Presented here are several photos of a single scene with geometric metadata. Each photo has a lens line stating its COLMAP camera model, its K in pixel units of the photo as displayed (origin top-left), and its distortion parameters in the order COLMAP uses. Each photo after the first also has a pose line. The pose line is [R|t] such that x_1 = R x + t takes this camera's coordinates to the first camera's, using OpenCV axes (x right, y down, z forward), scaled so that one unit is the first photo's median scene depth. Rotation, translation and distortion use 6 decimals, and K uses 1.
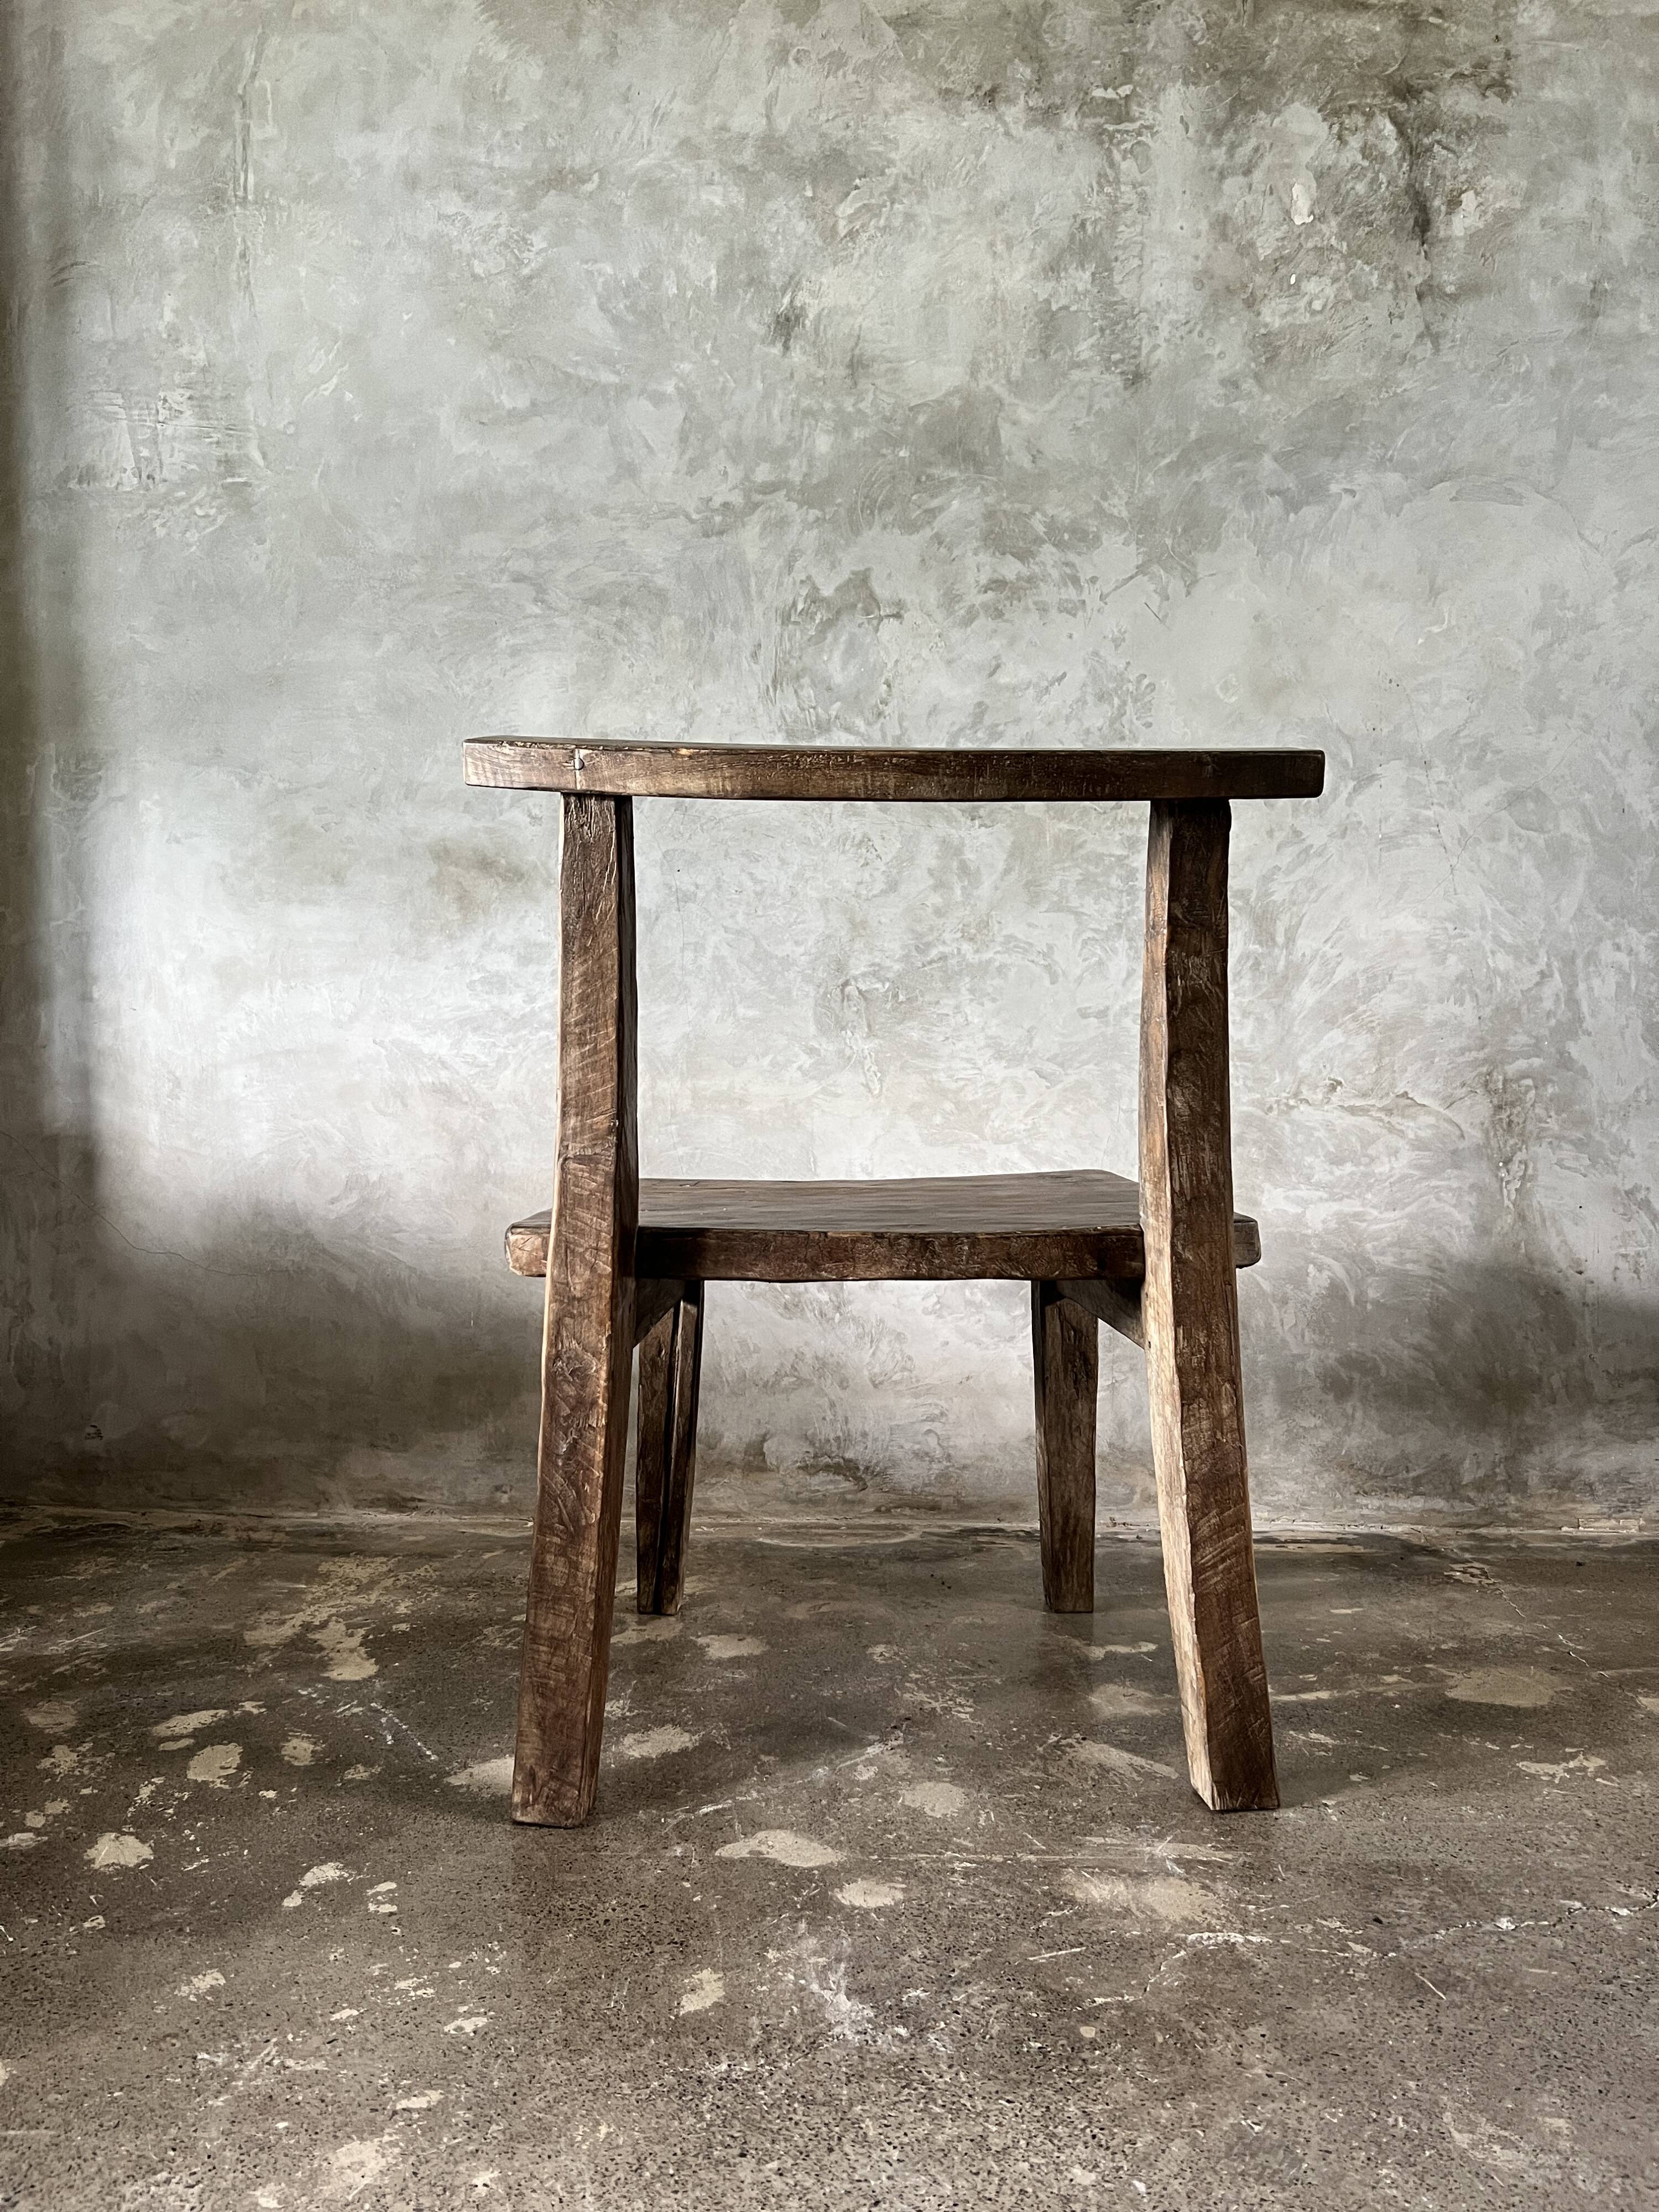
lens RADIAL K [[1687.5, 0, 828.3], [0, 1687.5, 1127.1], [0, 0, 1]] dist [0.034015, -0.042753]
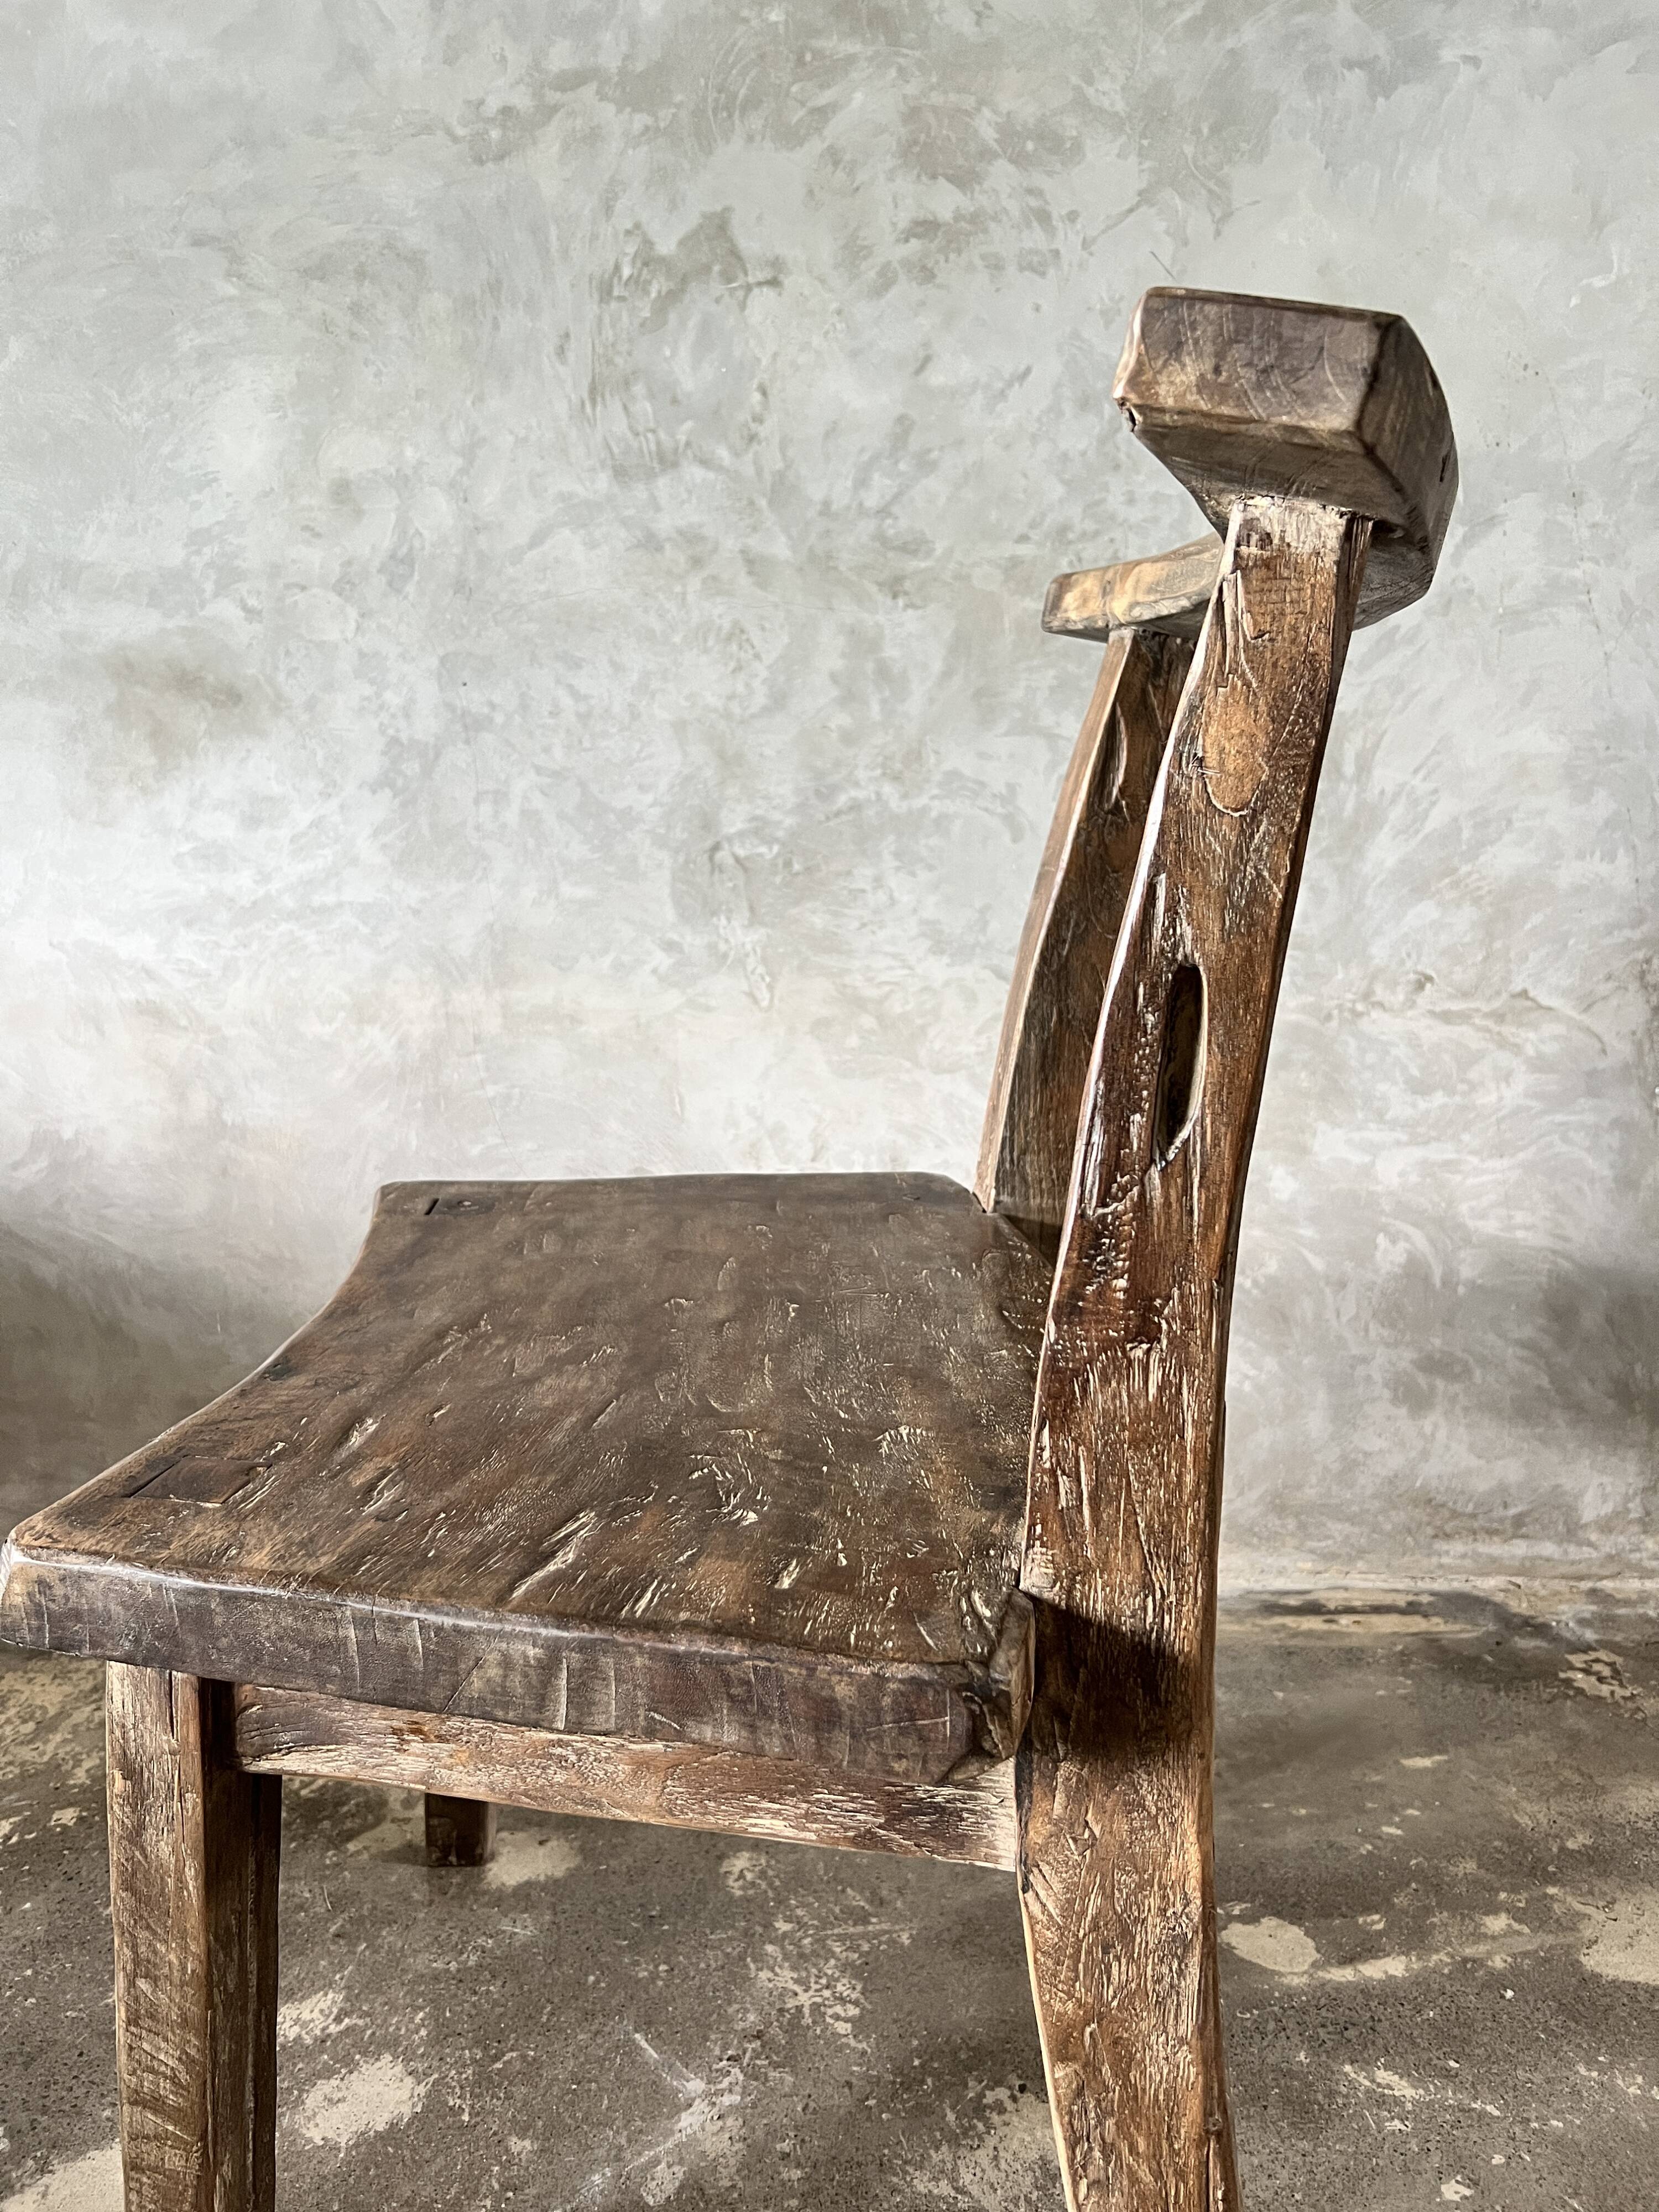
lens RADIAL K [[1687.5, 0, 818.8], [0, 1687.5, 1129.0], [0, 0, 1]] dist [0.034015, -0.042753]
pose [[0.999508, -0.015733, -0.027116, 0.071417], [0.019202, 0.990948, 0.132862, -0.063246], [0.024781, -0.133318, 0.990764, 0.303117]]
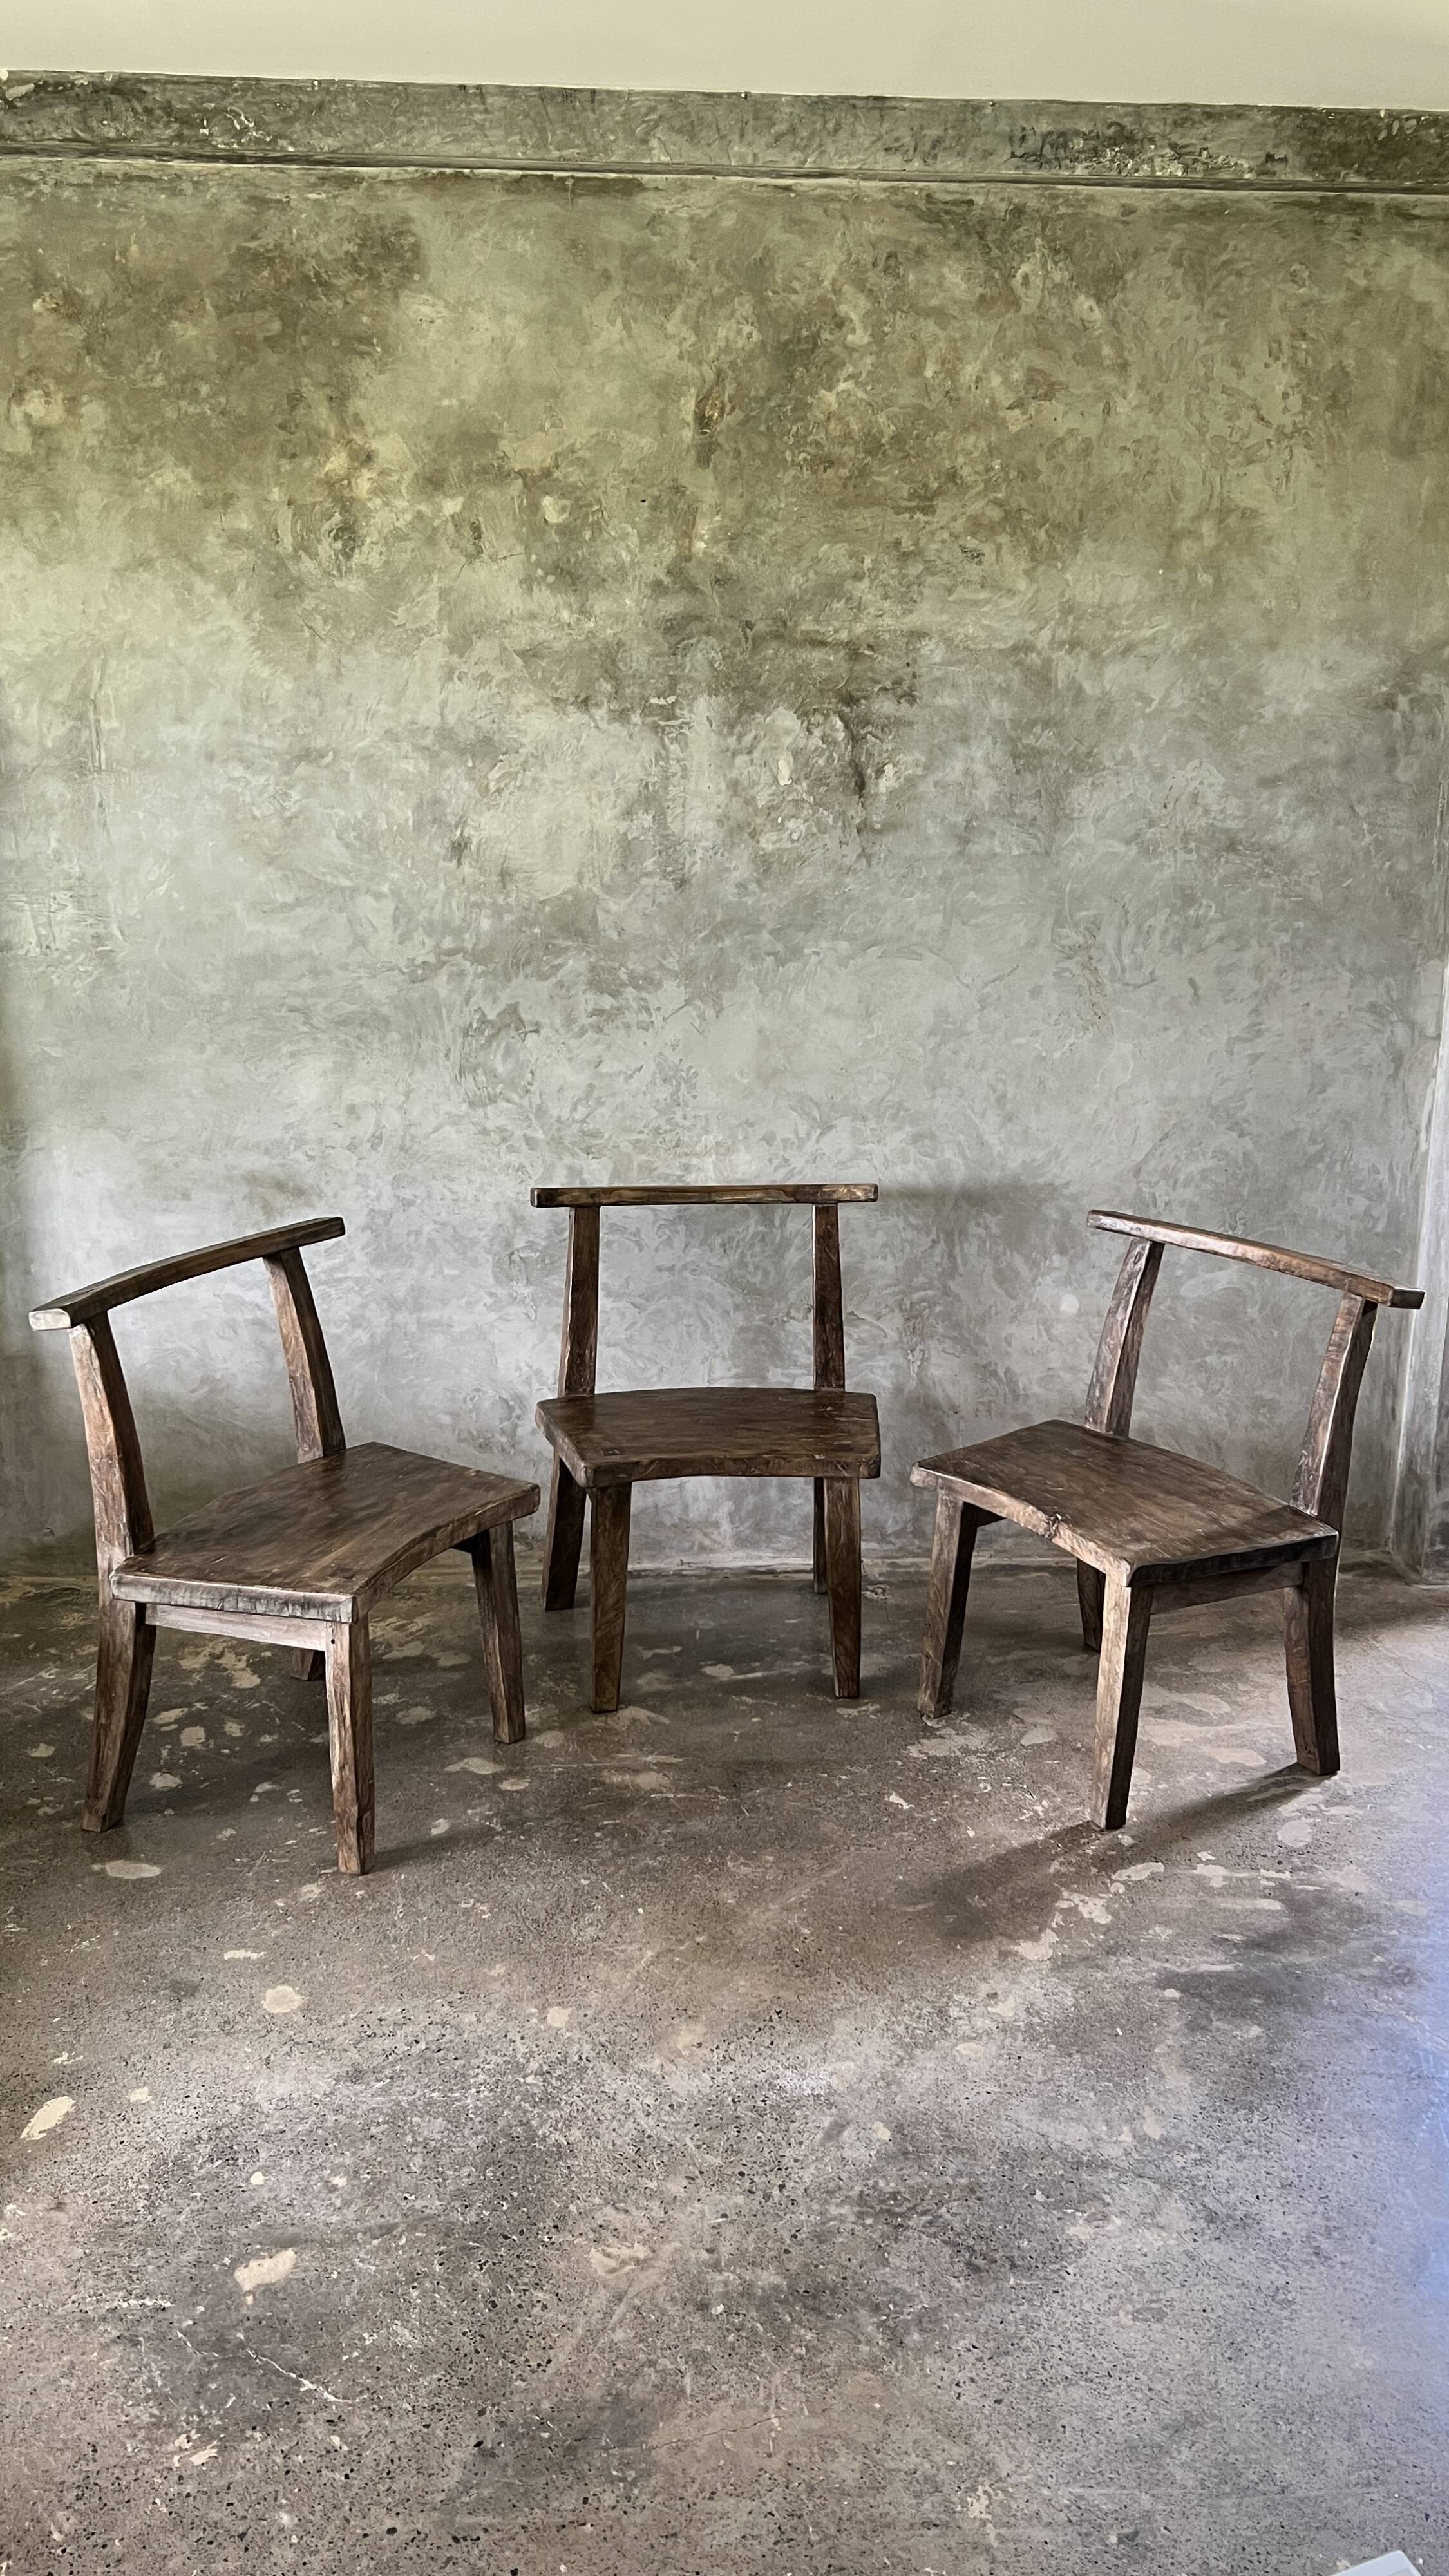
lens RADIAL K [[1968.1, 0, 729.4], [0, 1968.1, 1315.3], [0, 0, 1]] dist [0.043844, -0.056470]
pose [[0.996664, -0.022152, 0.078550, 0.071136], [0.005576, 0.978694, 0.205248, -0.421256], [-0.081423, -0.204125, 0.975553, -0.880998]]
